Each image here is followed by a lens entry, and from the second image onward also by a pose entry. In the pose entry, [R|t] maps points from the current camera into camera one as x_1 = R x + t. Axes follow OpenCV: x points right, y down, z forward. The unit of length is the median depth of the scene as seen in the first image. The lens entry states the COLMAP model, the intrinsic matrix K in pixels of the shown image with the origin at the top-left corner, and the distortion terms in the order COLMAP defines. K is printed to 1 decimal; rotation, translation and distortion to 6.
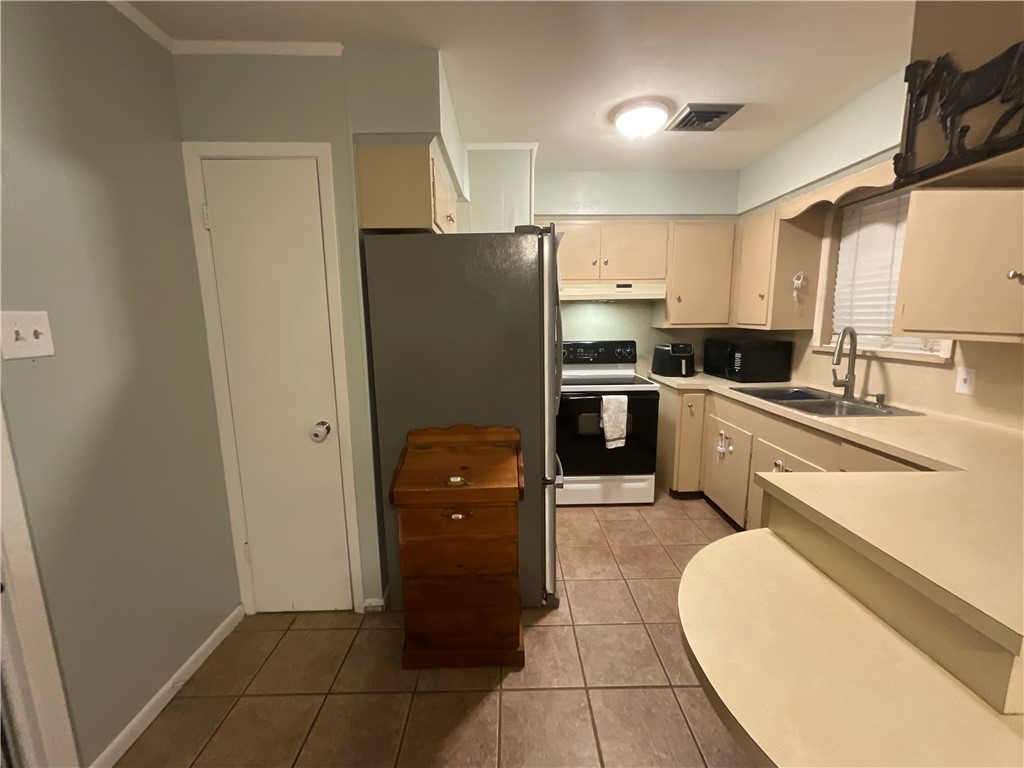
lens RADIAL K [[411.2, 0, 512.0], [0, 411.2, 384.0], [0, 0, 1]] dist [-0.002203, 0.000121]
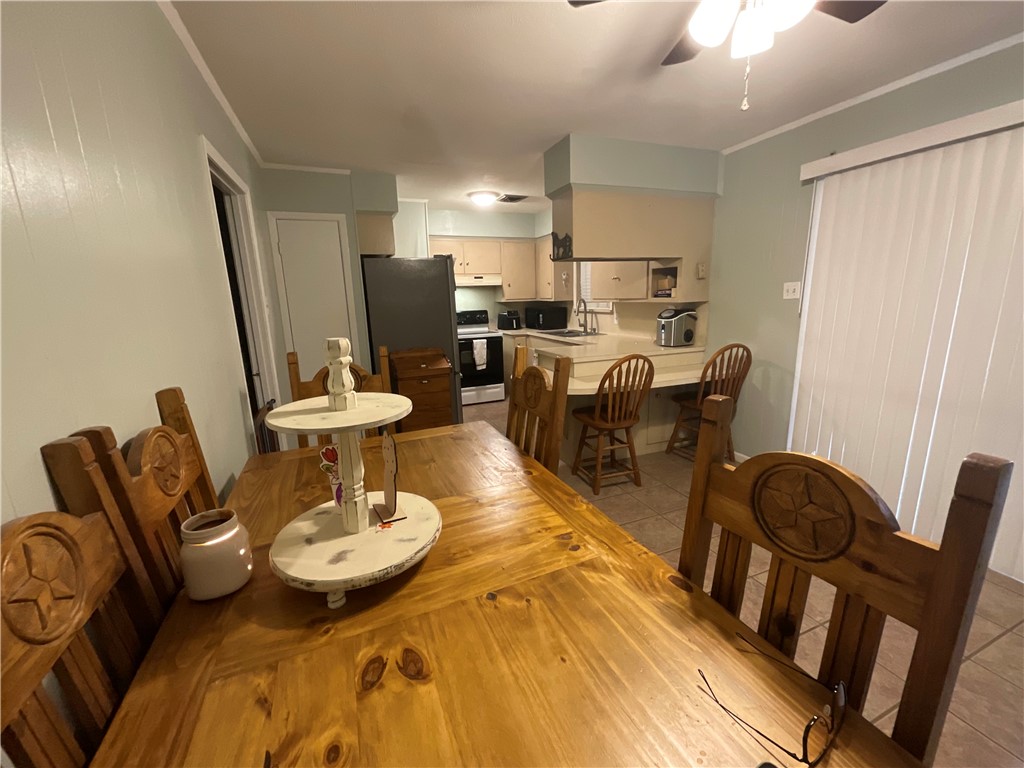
lens RADIAL K [[411.2, 0, 512.0], [0, 411.2, 384.0], [0, 0, 1]] dist [-0.002203, 0.000121]
pose [[0.931964, -0.092122, 0.350651, -0.320016], [0.076464, 0.995368, 0.058271, 0.152061], [-0.354395, -0.027495, 0.934691, -0.888553]]
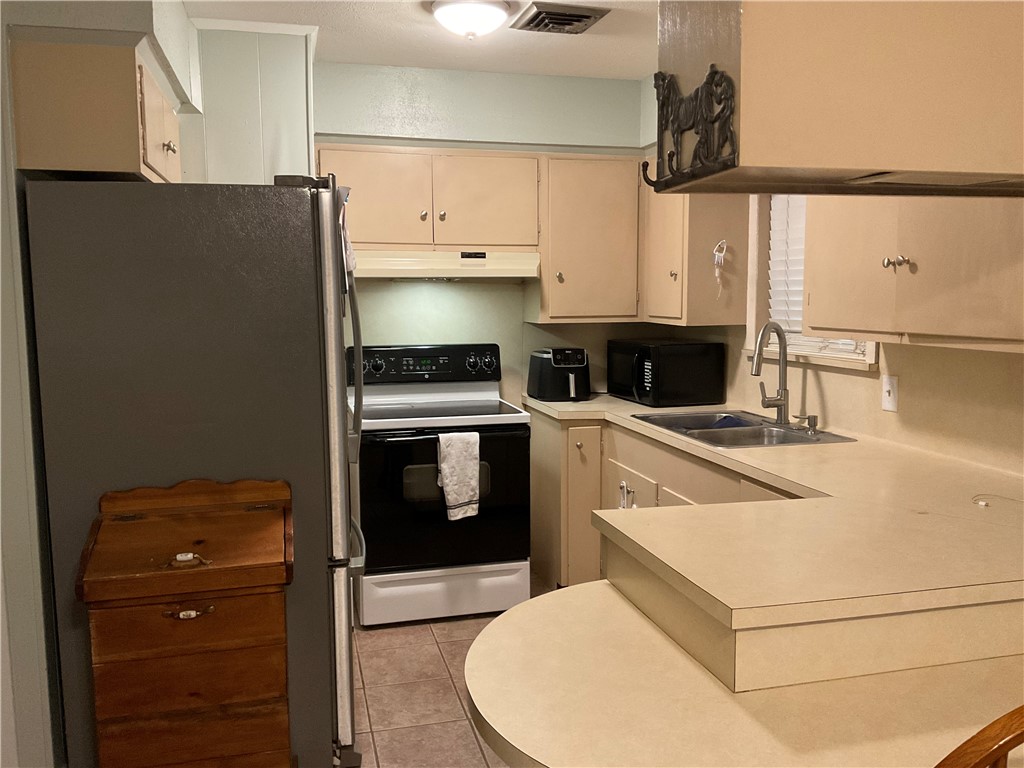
lens RADIAL K [[838.7, 0, 507.2], [0, 838.7, 386.7], [0, 0, 1]] dist [0.123361, -0.264352]
pose [[0.972482, -0.020267, 0.232094, 0.034887], [0.032652, 0.998233, -0.049646, 0.028259], [-0.230678, 0.055858, 0.971425, -0.293245]]
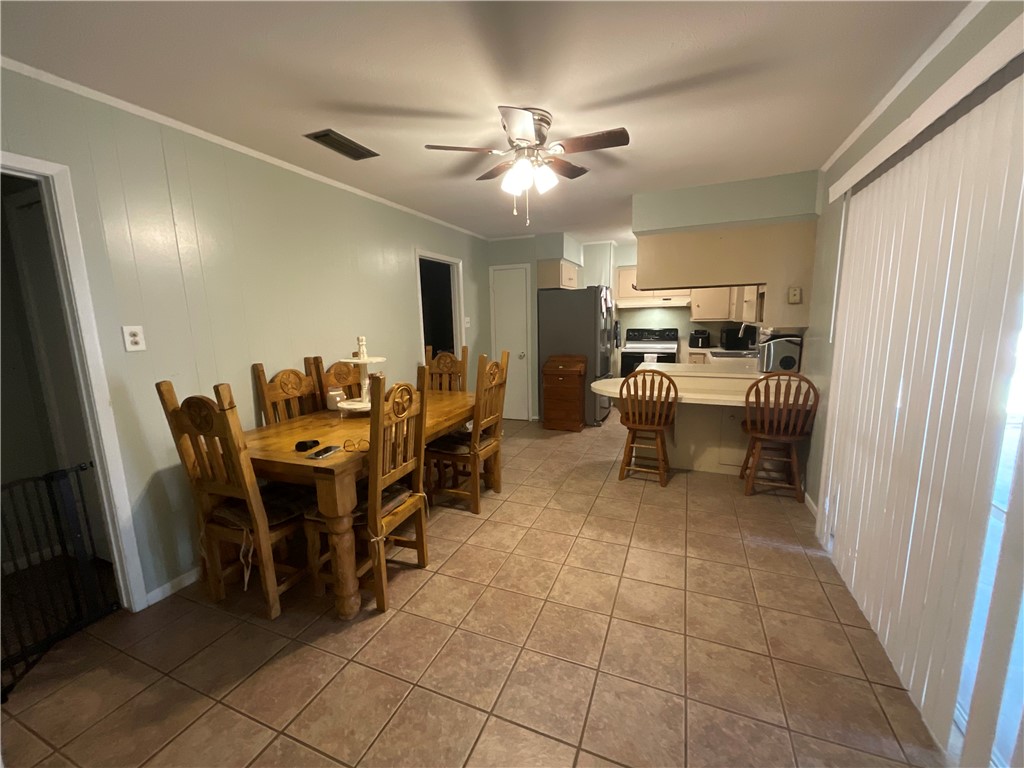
lens RADIAL K [[411.2, 0, 512.0], [0, 411.2, 384.0], [0, 0, 1]] dist [-0.002203, 0.000121]
pose [[0.916128, 0.055257, -0.397059, 0.522849], [-0.052395, 0.998463, 0.018062, 0.209922], [0.397446, 0.004257, 0.917616, -1.384681]]
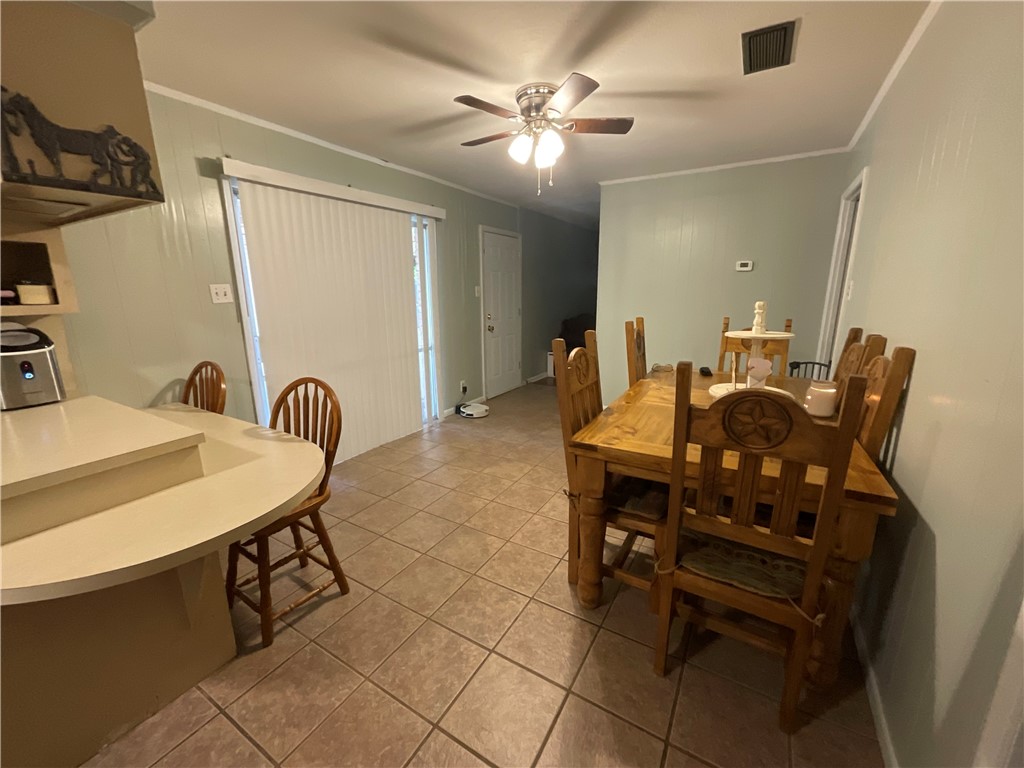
lens RADIAL K [[411.2, 0, 512.0], [0, 411.2, 384.0], [0, 0, 1]] dist [-0.002203, 0.000121]
pose [[-0.851564, -0.102295, 0.514174, -0.338963], [0.098203, 0.932292, 0.348121, -0.064100], [-0.514971, 0.346941, -0.783860, 0.463310]]
